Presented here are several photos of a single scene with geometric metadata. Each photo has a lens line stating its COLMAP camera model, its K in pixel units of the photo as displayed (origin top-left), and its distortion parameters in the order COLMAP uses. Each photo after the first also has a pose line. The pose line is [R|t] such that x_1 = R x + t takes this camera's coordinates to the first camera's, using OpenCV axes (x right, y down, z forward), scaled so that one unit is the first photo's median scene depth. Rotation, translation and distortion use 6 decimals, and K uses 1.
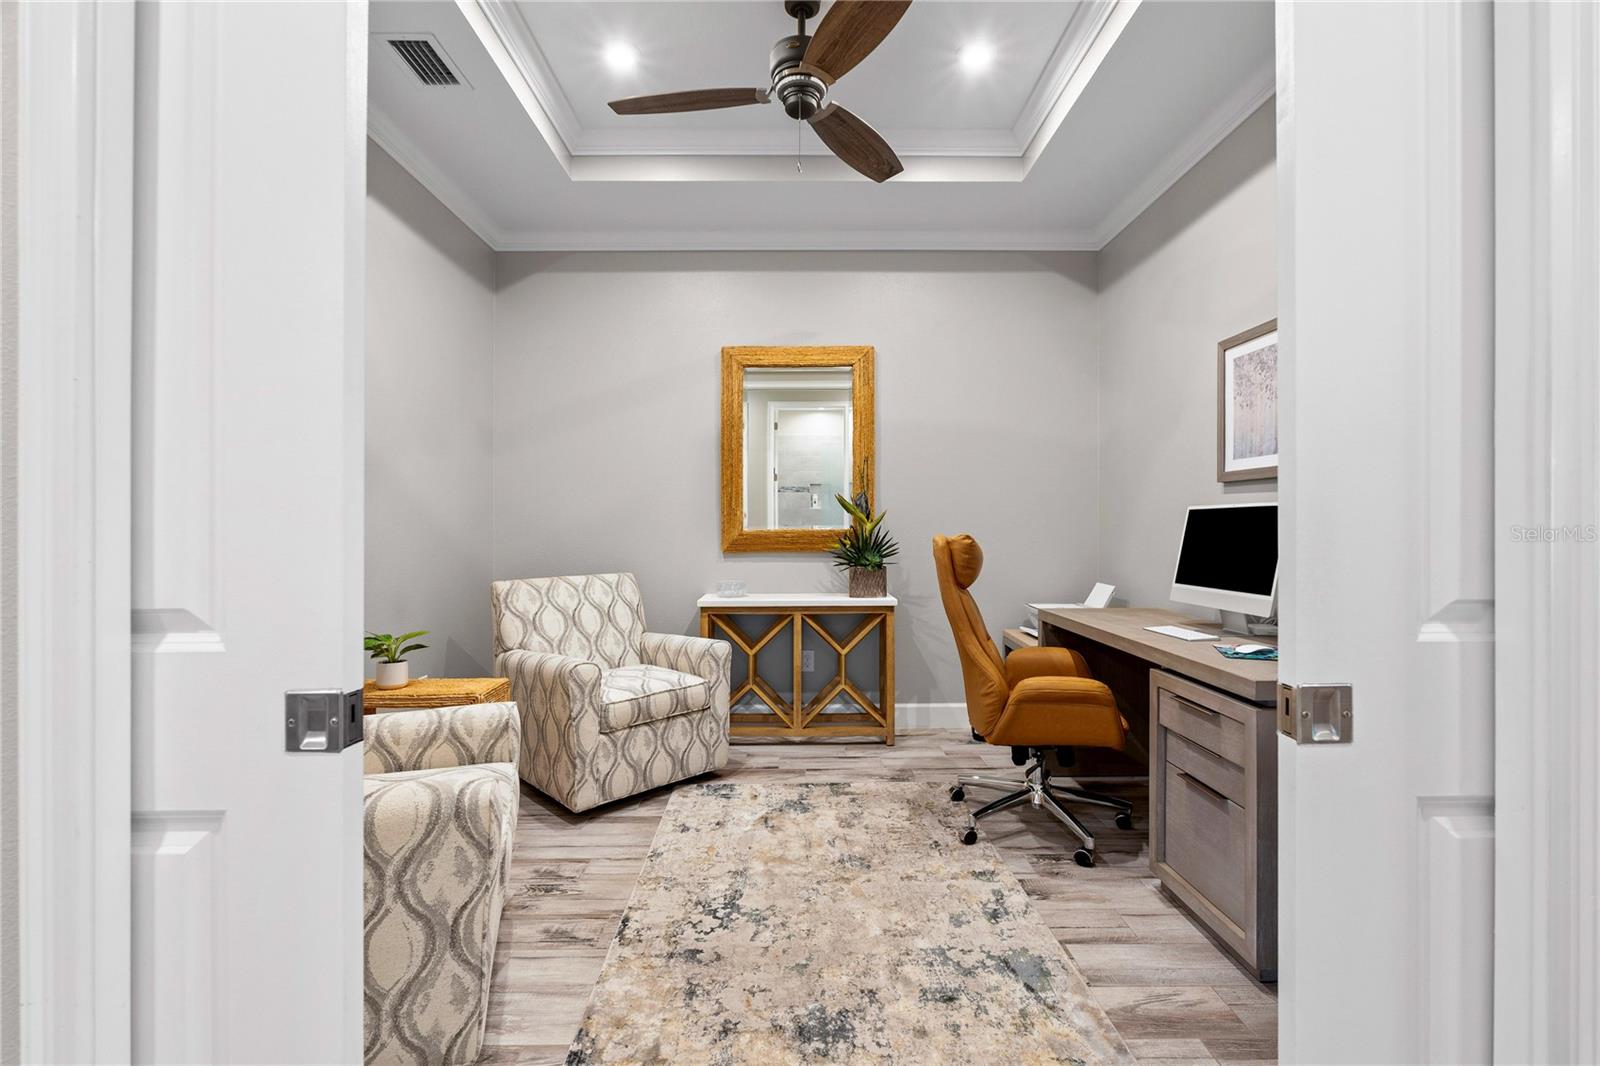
lens RADIAL K [[710.2, 0, 799.7], [0, 710.2, 524.9], [0, 0, 1]] dist [-0.007153, 0.000326]
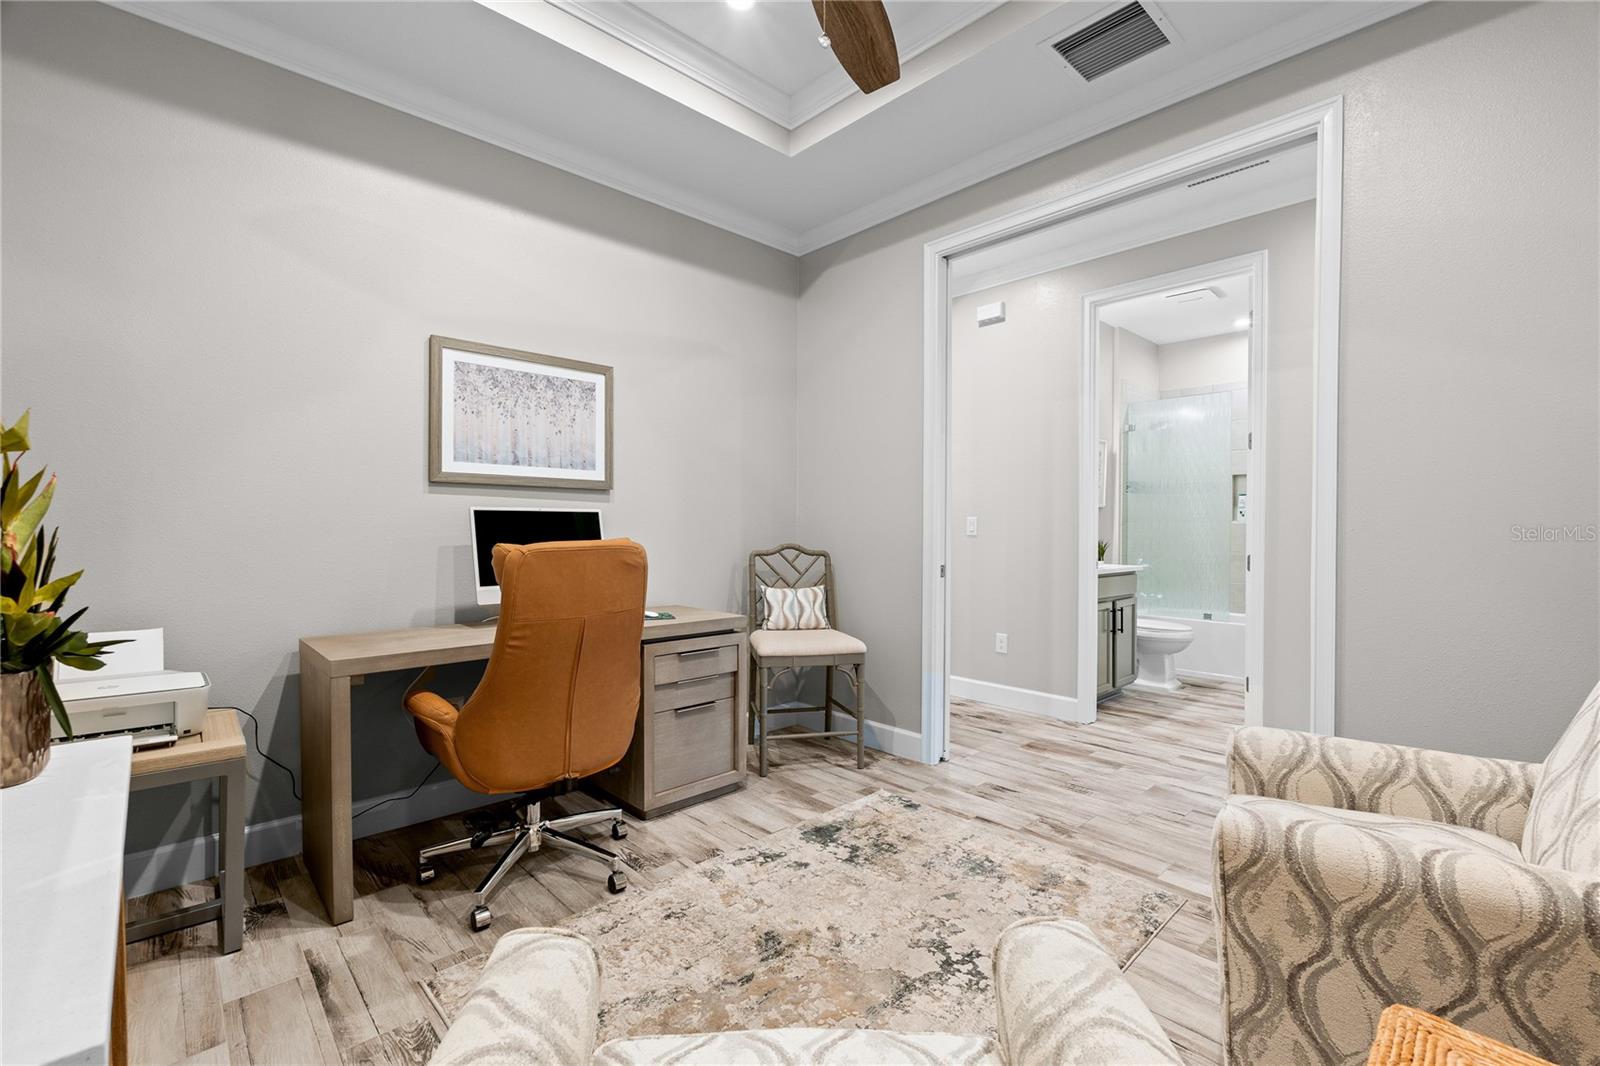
lens RADIAL K [[710.2, 0, 797.4], [0, 710.2, 536.4], [0, 0, 1]] dist [-0.007153, 0.000326]
pose [[-0.682654, -0.011513, 0.730651, -0.493982], [-0.001972, 0.999901, 0.013913, 0.000301], [-0.730739, 0.008057, -0.682609, 1.429704]]
